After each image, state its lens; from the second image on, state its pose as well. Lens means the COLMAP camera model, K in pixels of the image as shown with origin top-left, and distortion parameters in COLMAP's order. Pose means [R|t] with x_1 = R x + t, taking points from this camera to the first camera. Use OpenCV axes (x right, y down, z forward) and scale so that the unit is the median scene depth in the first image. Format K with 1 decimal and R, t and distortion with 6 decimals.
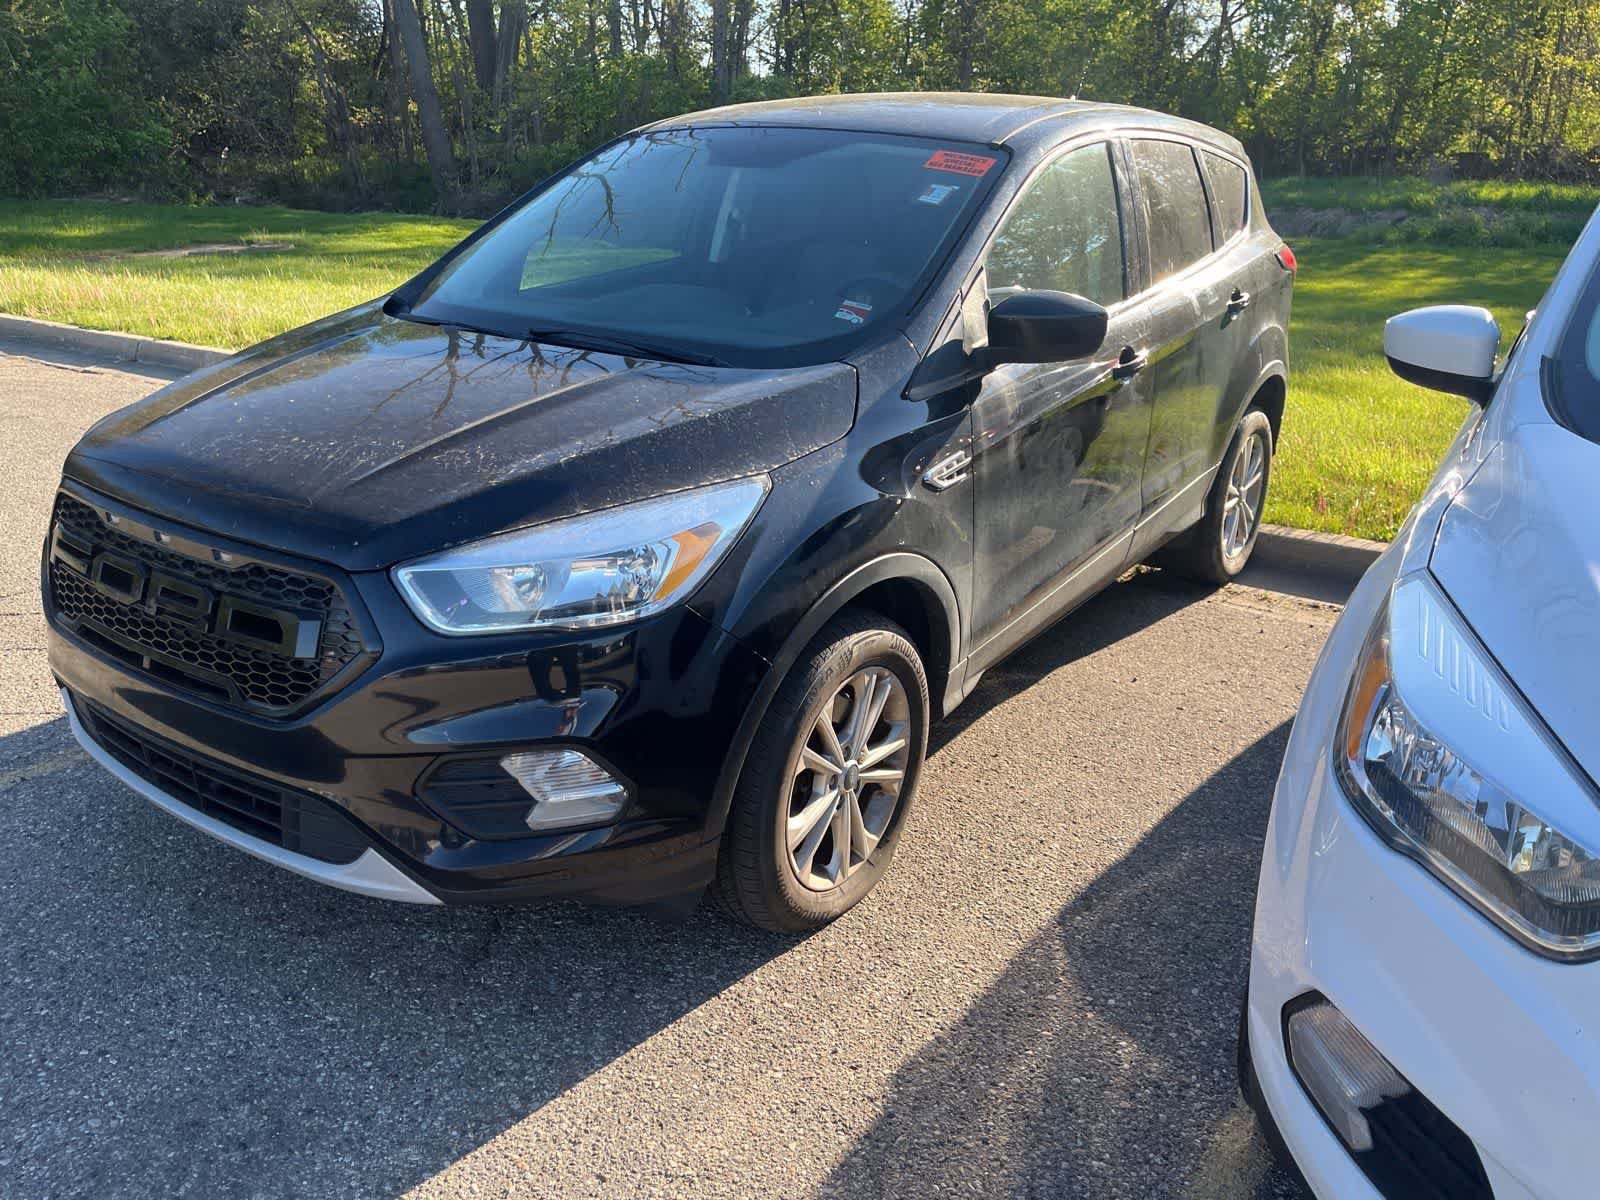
lens RADIAL K [[1203.7, 0, 817.2], [0, 1203.7, 606.2], [0, 0, 1]] dist [0.072850, -0.101442]
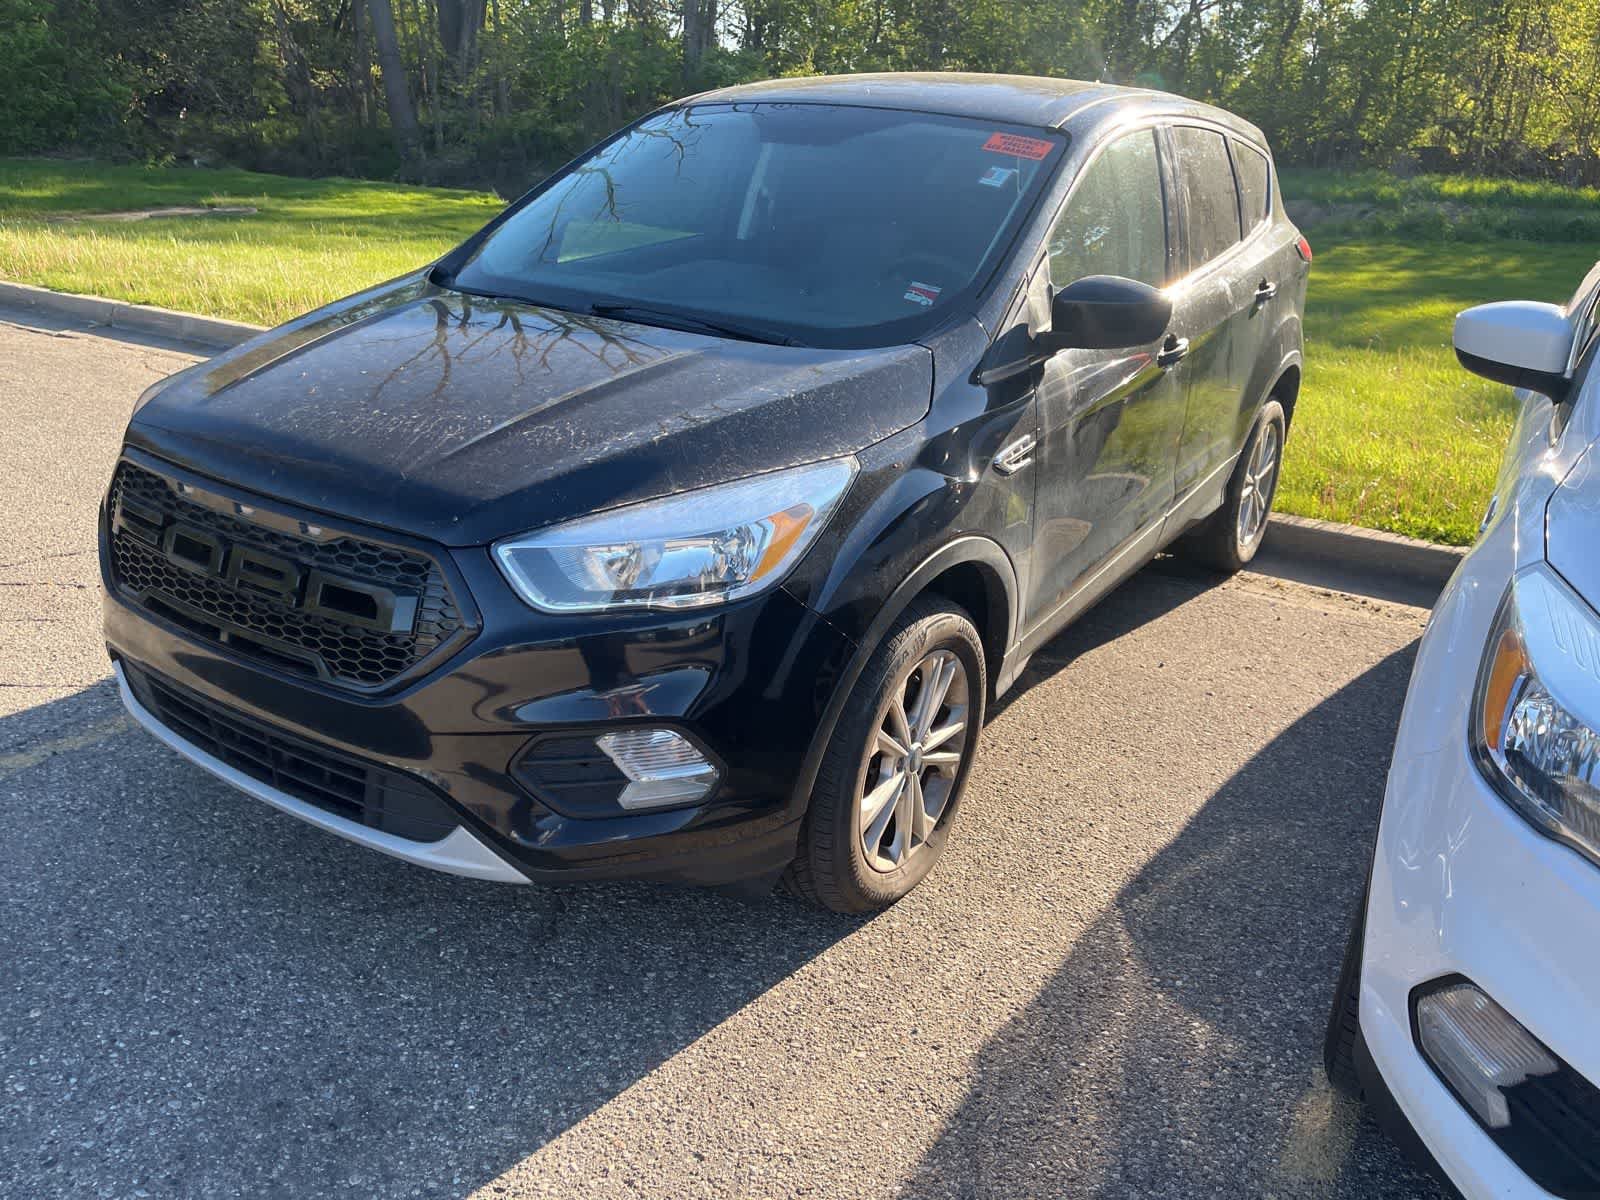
lens RADIAL K [[1203.7, 0, 817.2], [0, 1203.7, 606.2], [0, 0, 1]] dist [0.072850, -0.101442]
pose [[0.999305, 0.014028, 0.034546, -0.087941], [-0.014594, 0.999763, 0.016166, -0.000873], [-0.034311, -0.016659, 0.999272, 0.002053]]
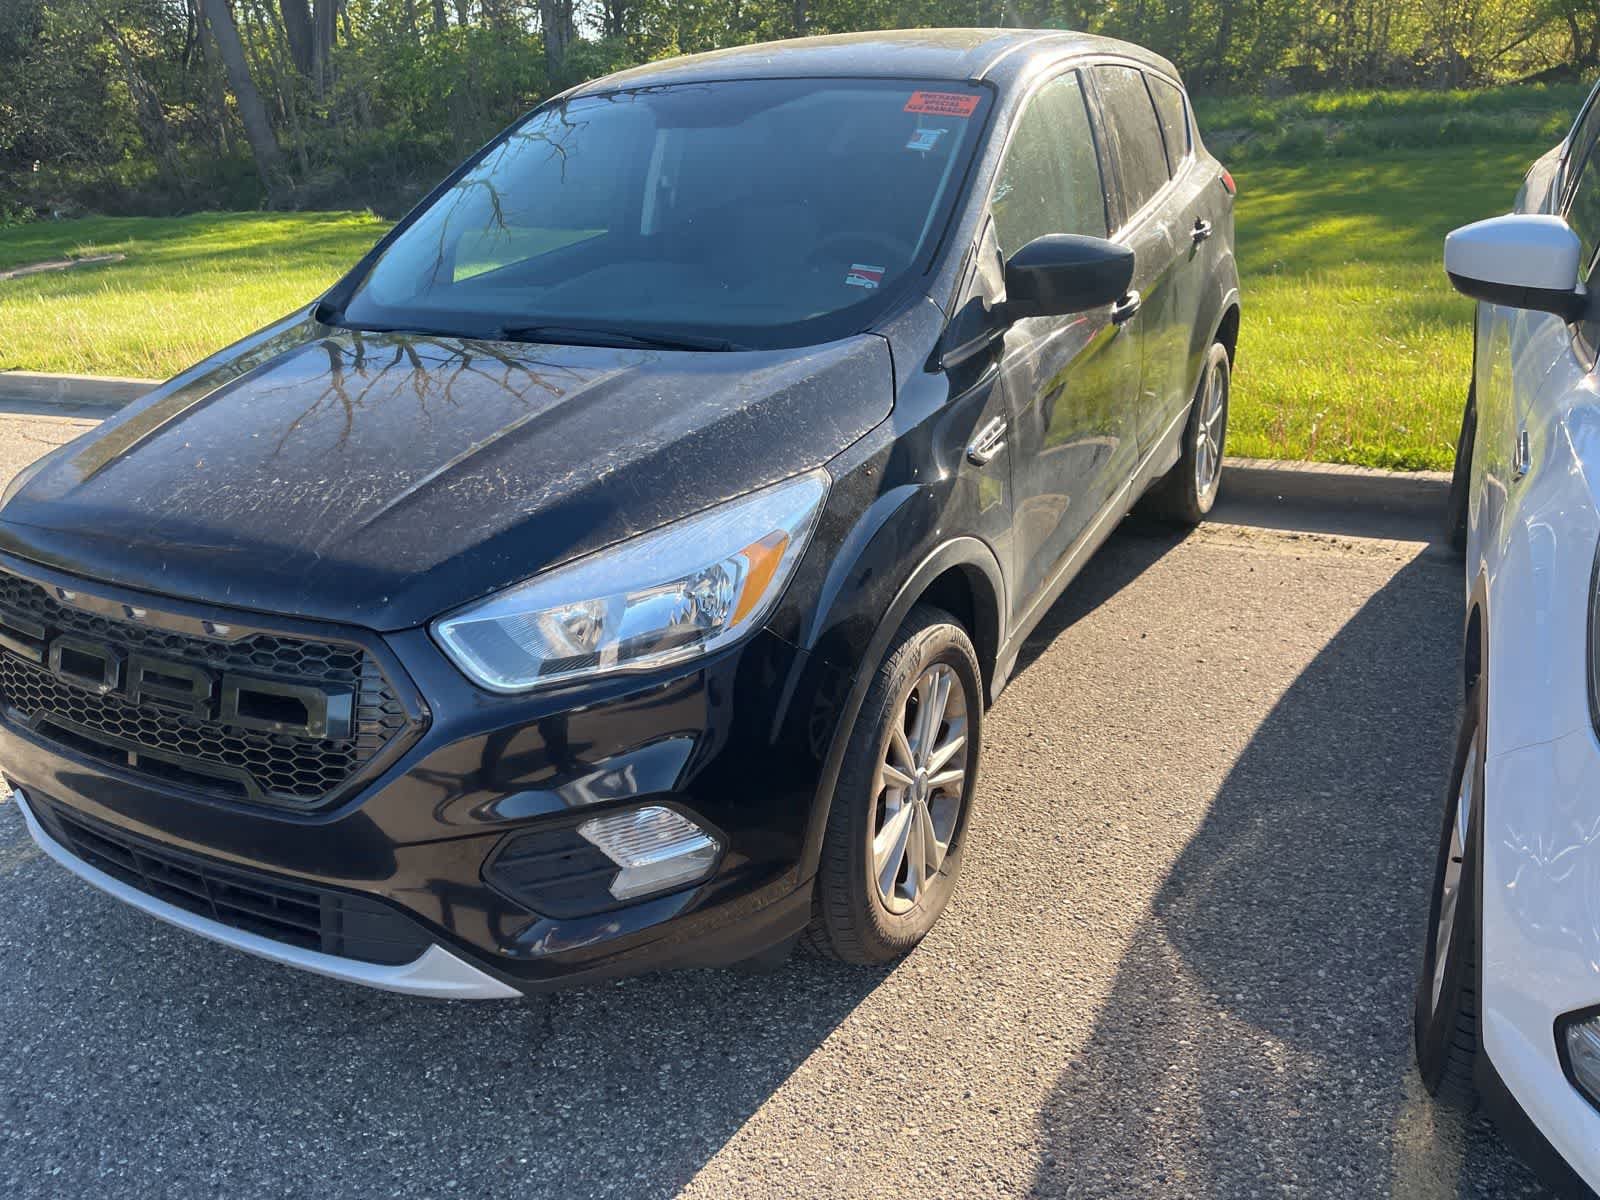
lens RADIAL K [[1203.2, 0, 796.9], [0, 1203.2, 608.6], [0, 0, 1]] dist [0.080865, -0.112497]
pose [[0.991505, -0.106729, 0.074337, -0.116373], [0.104348, 0.993917, 0.035215, -0.033467], [-0.077643, -0.027159, 0.996611, 0.093830]]
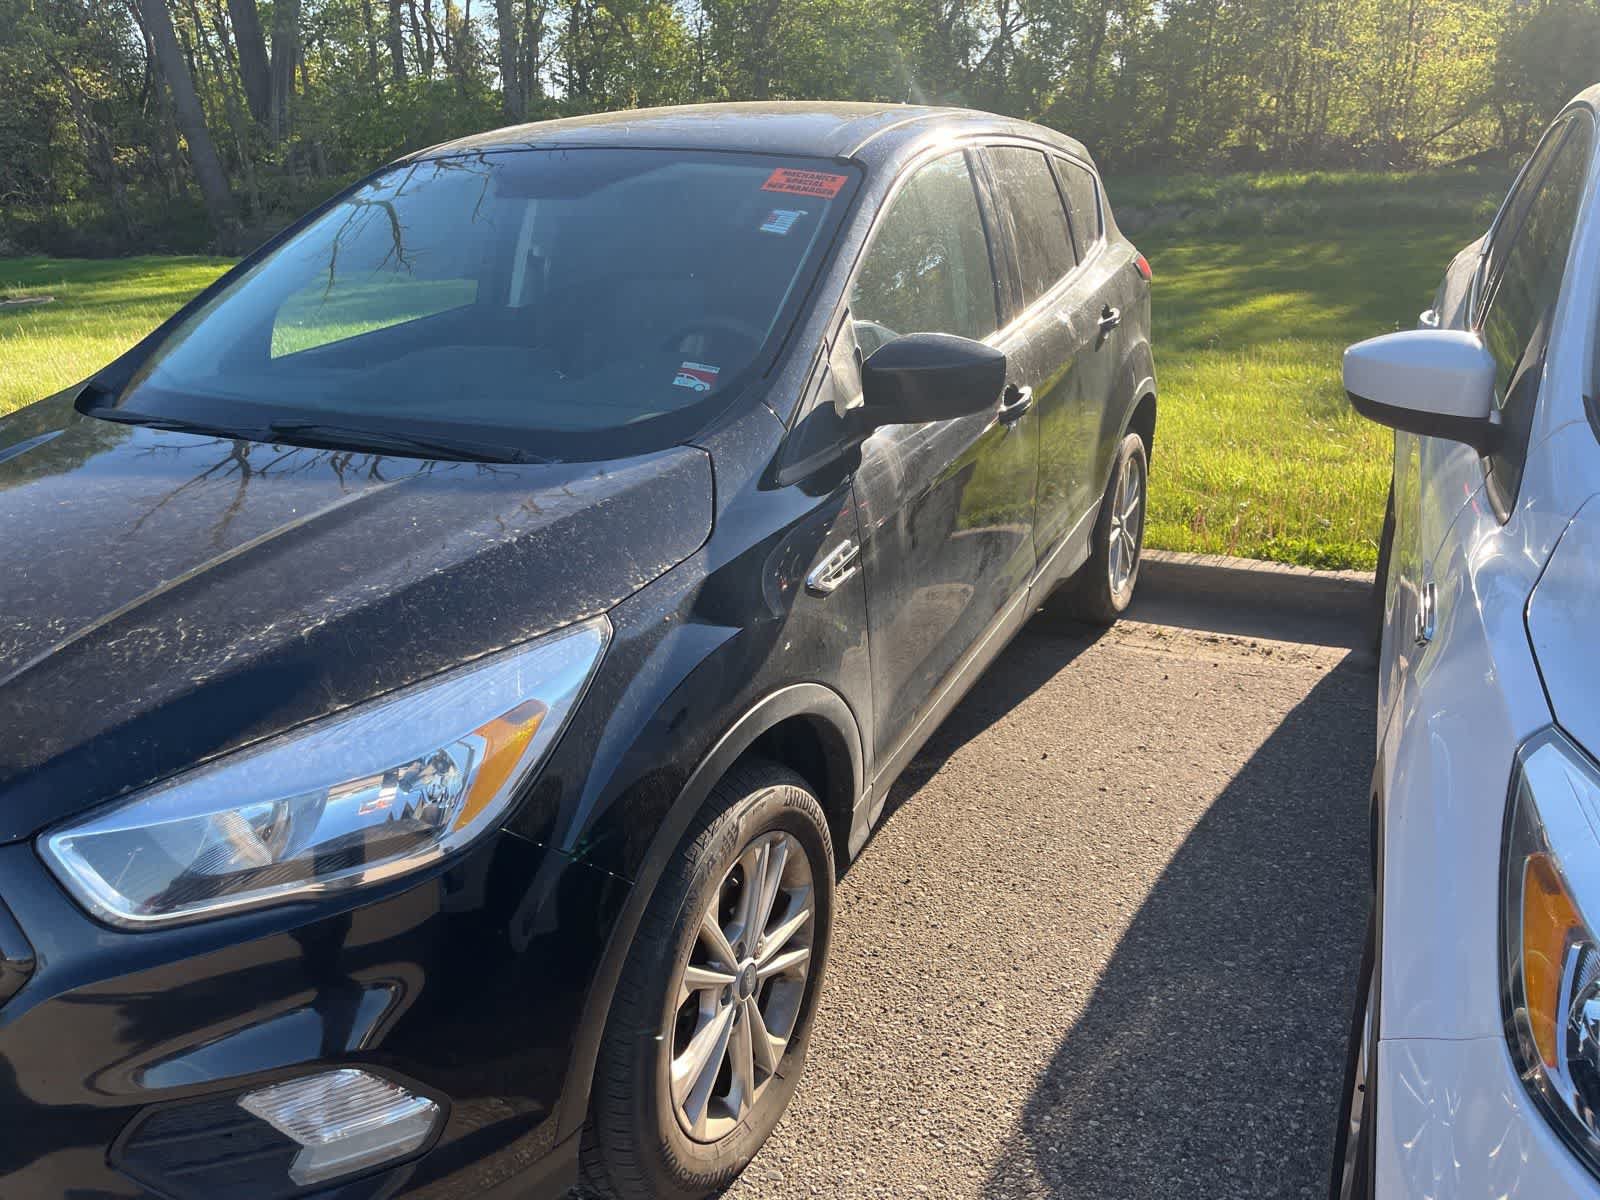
lens RADIAL K [[1206.1, 0, 808.9], [0, 1206.1, 588.9], [0, 0, 1]] dist [0.059167, -0.074909]
pose [[0.988380, -0.086738, 0.124828, -0.007732], [0.089737, 0.995792, -0.018596, -0.085270], [-0.122690, 0.029581, 0.992004, 0.216990]]
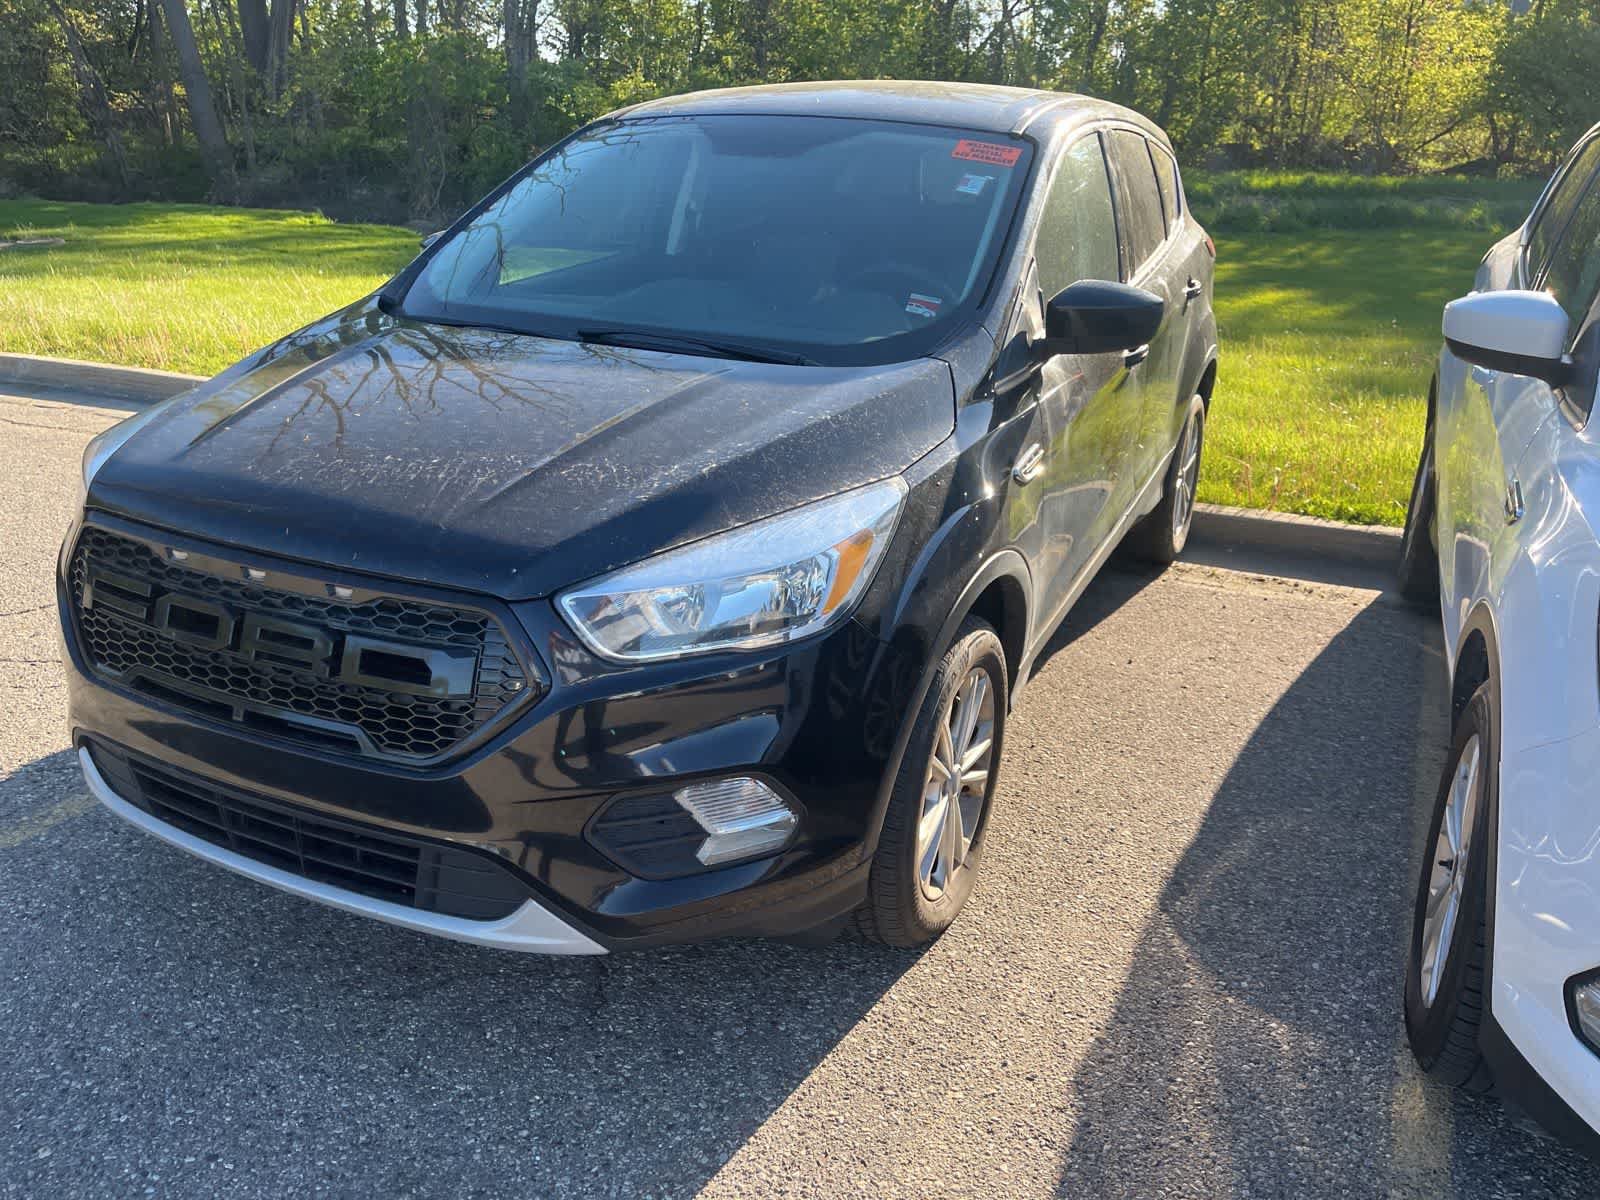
lens RADIAL K [[1203.7, 0, 817.2], [0, 1203.7, 606.2], [0, 0, 1]] dist [0.072850, -0.101442]
pose [[0.987113, -0.053852, 0.150691, -0.217329], [0.052580, 0.998540, 0.012417, -0.017964], [-0.151140, -0.004333, 0.988503, 0.047332]]
